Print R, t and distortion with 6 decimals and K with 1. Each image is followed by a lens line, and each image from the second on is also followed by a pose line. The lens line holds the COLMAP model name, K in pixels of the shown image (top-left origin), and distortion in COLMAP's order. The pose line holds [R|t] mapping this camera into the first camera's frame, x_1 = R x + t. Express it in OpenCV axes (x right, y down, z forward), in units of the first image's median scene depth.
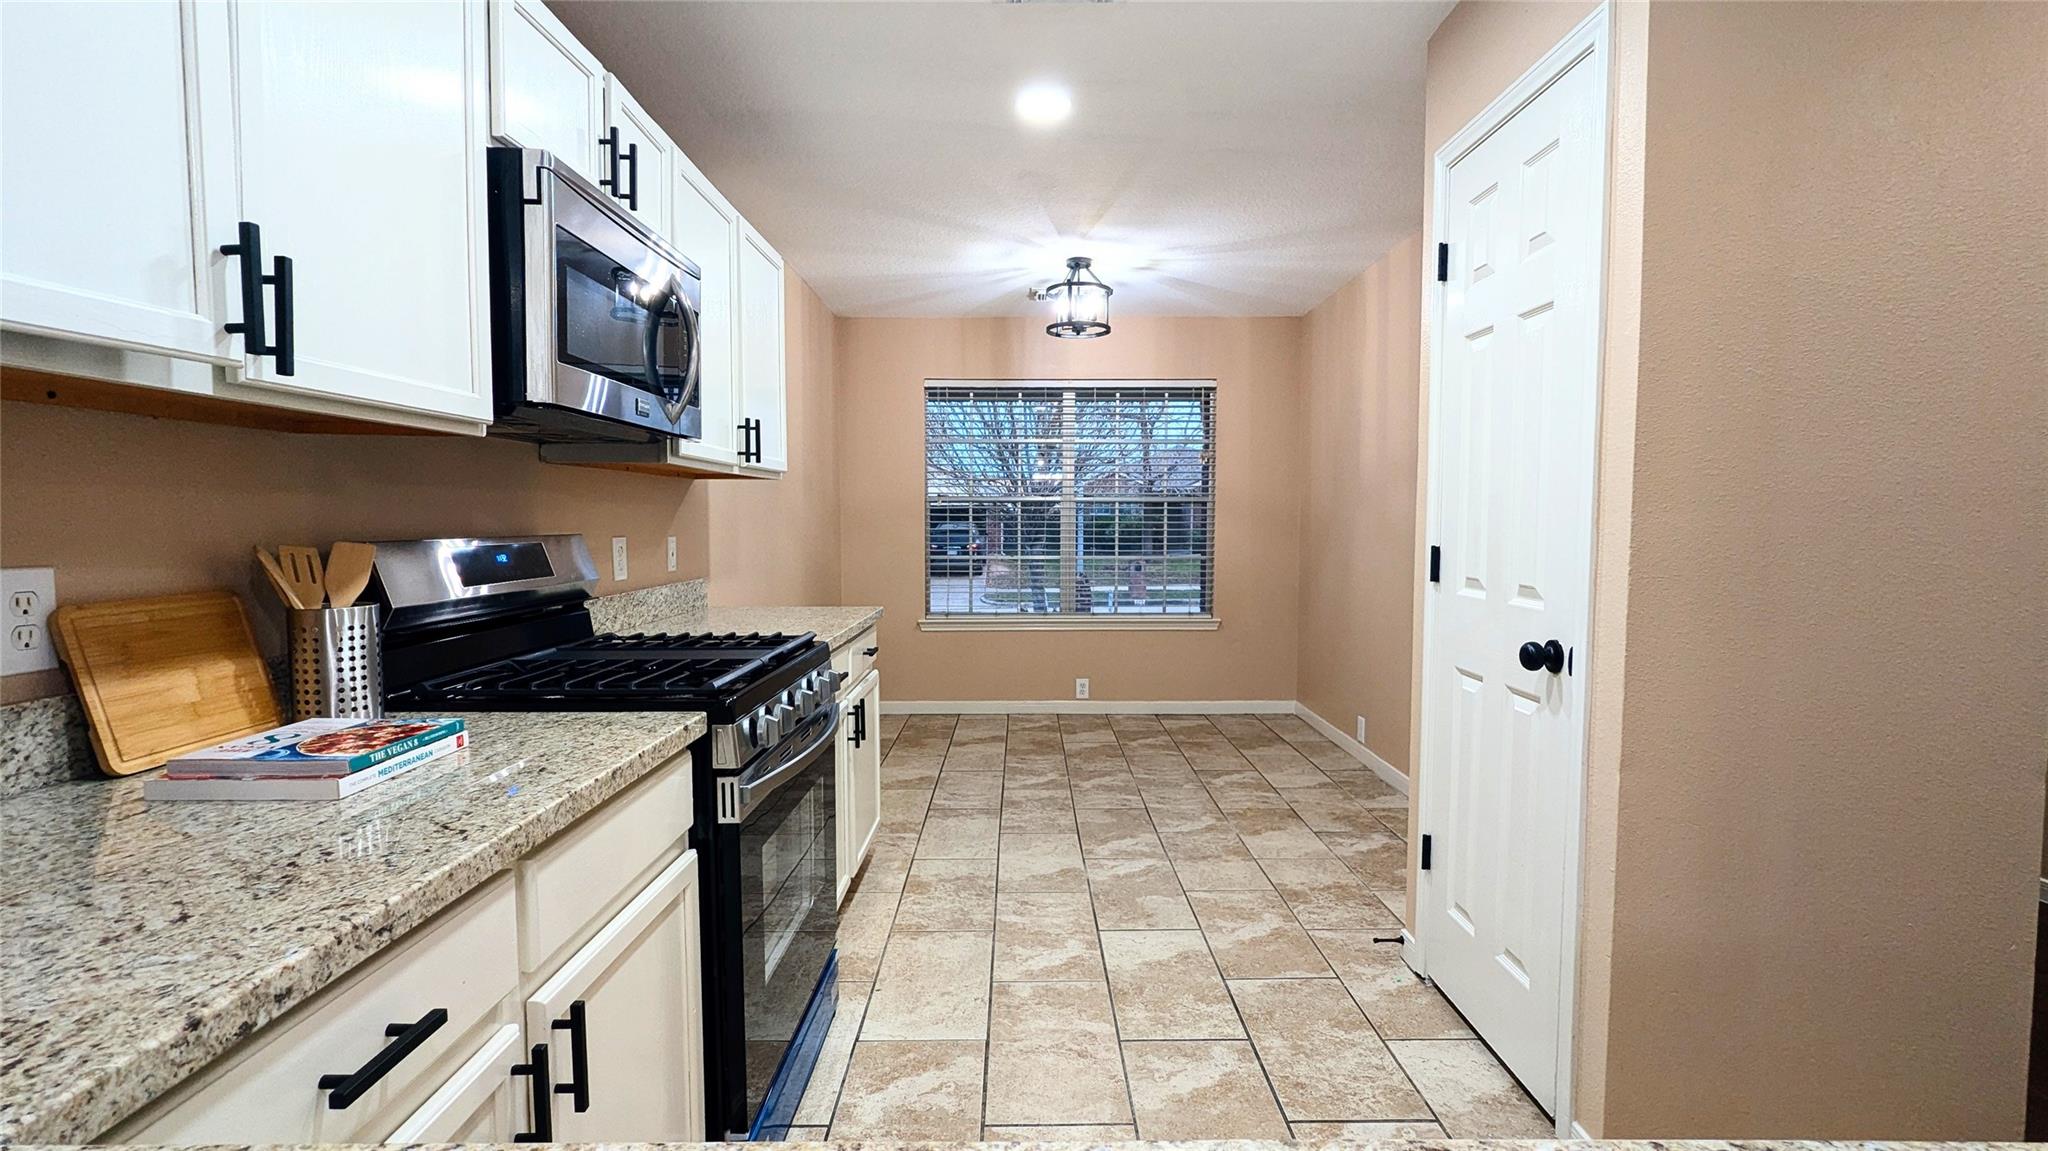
lens RADIAL K [[985.9, 0, 1024.0], [0, 985.9, 575.5], [0, 0, 1]] dist [-0.020516, -0.000005]
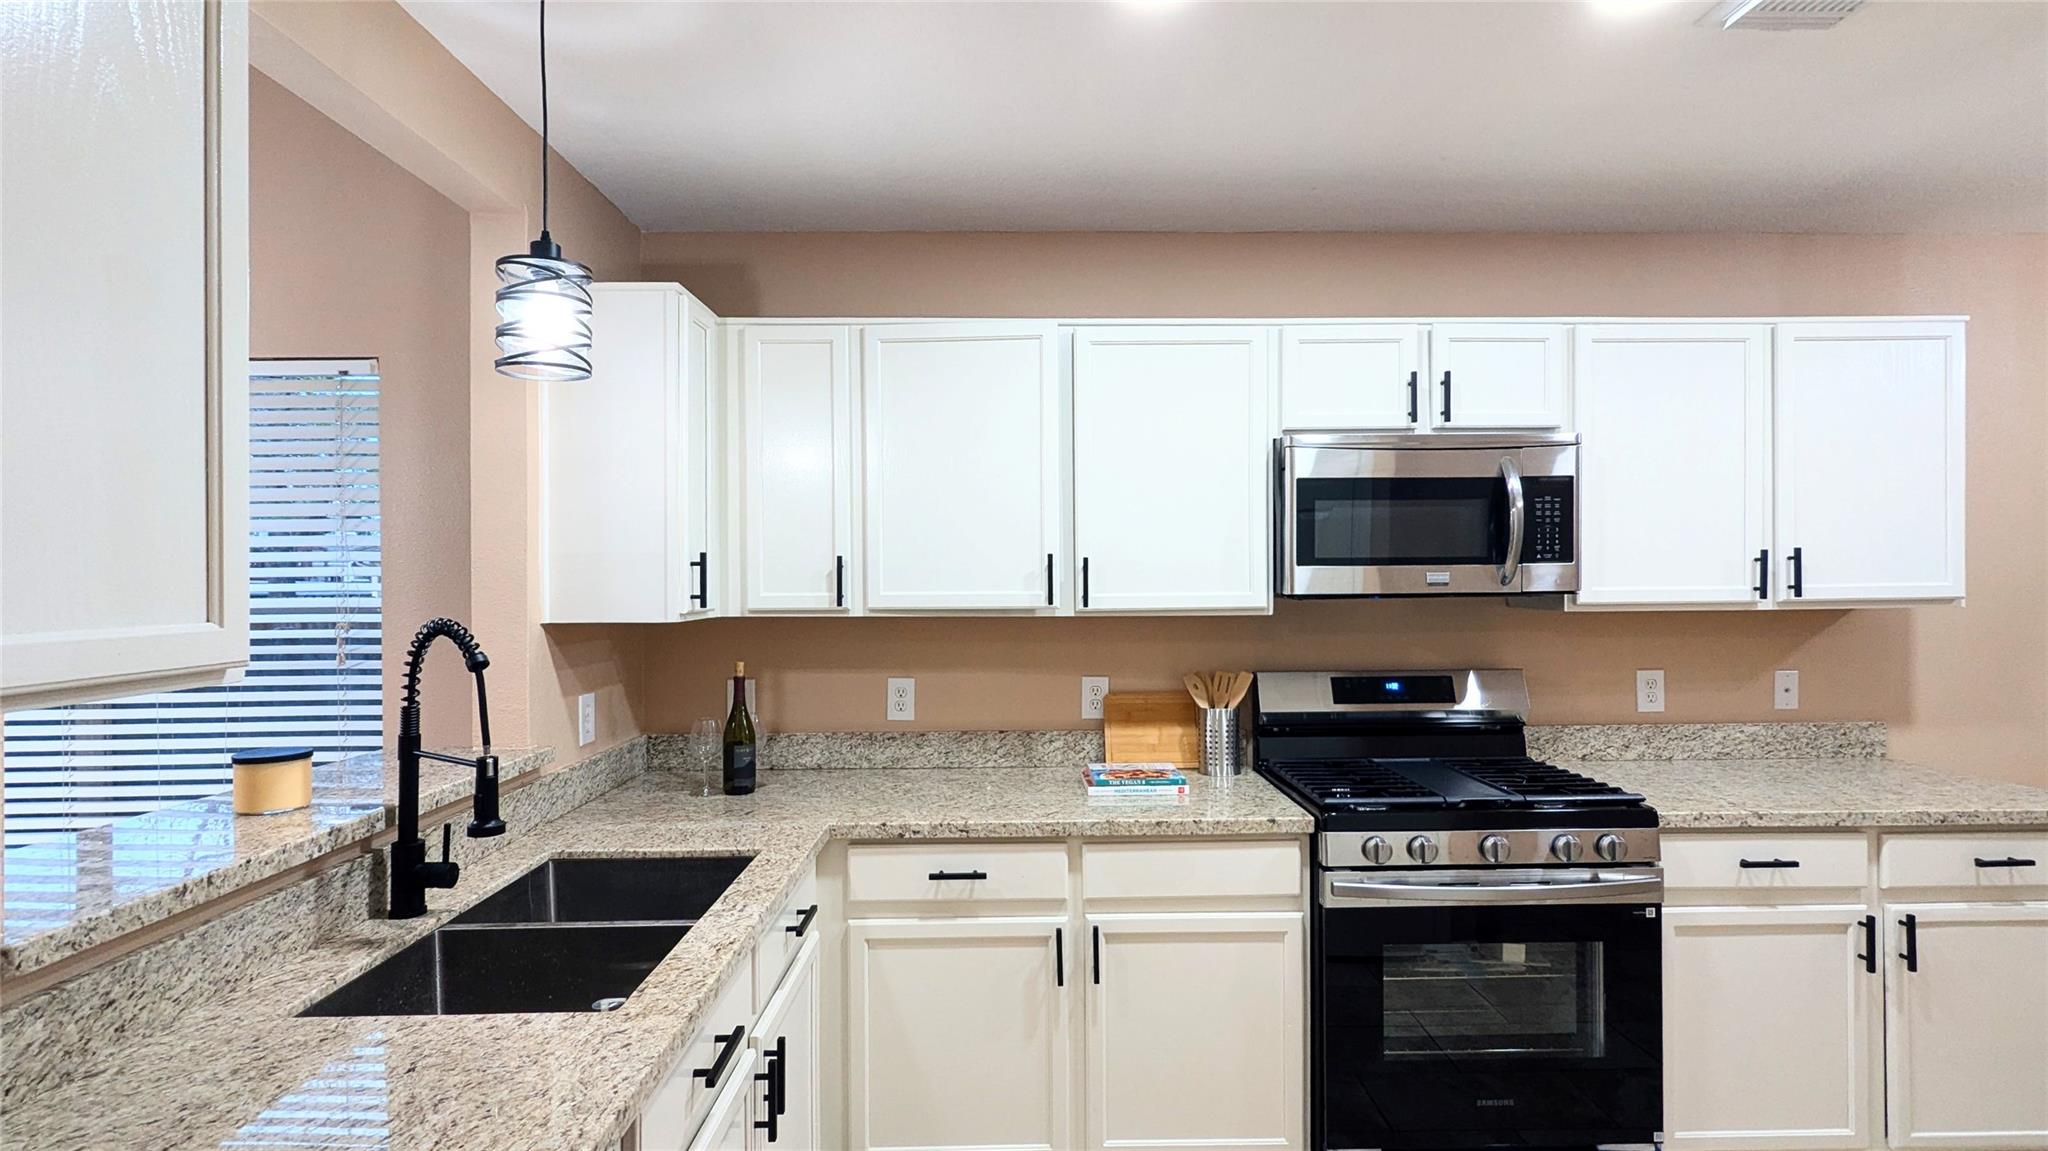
lens RADIAL K [[985.9, 0, 1024.0], [0, 985.9, 575.5], [0, 0, 1]] dist [-0.020516, -0.000005]
pose [[0.013644, -0.000598, -0.999907, 1.294982], [-0.049172, 0.998790, -0.001269, -0.221111], [0.998697, 0.049185, 0.013598, 0.666569]]
